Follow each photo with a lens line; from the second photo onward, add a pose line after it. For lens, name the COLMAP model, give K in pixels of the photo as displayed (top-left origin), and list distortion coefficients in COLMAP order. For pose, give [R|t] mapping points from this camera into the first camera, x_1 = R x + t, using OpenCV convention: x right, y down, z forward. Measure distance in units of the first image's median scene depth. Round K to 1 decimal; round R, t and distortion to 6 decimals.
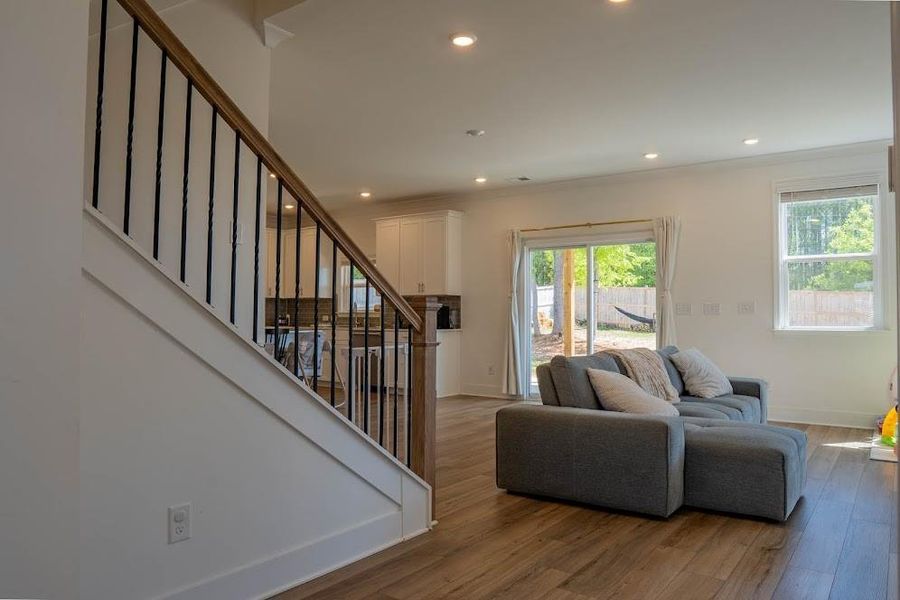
lens RADIAL K [[637.3, 0, 450.0], [0, 637.3, 300.0], [0, 0, 1]] dist [-0.087516, 0.043048]
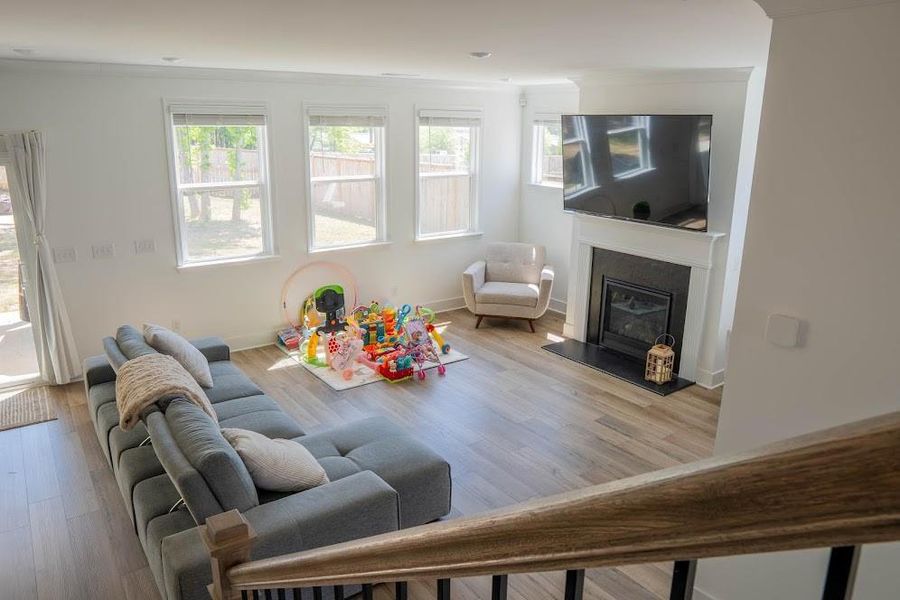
lens RADIAL K [[630.4, 0, 446.9], [0, 630.4, 300.0], [0, 0, 1]] dist [-0.100299, 0.060716]
pose [[0.307438, -0.247967, 0.918692, -0.157679], [-0.035240, 0.961821, 0.271401, -0.126114], [-0.950915, -0.115813, 0.286962, 0.267373]]
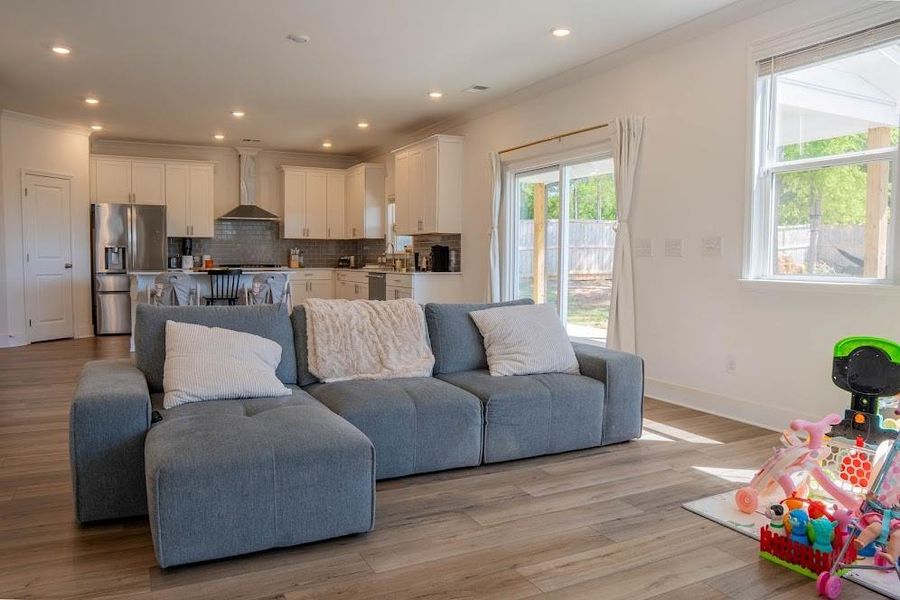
lens RADIAL K [[648.1, 0, 450.0], [0, 648.1, 300.0], [0, 0, 1]] dist [-0.107750, 0.082737]
pose [[0.893023, 0.033130, -0.448789, 0.410555], [0.006449, 0.996242, 0.086375, 0.007048], [0.449964, -0.080029, 0.889454, 0.211538]]
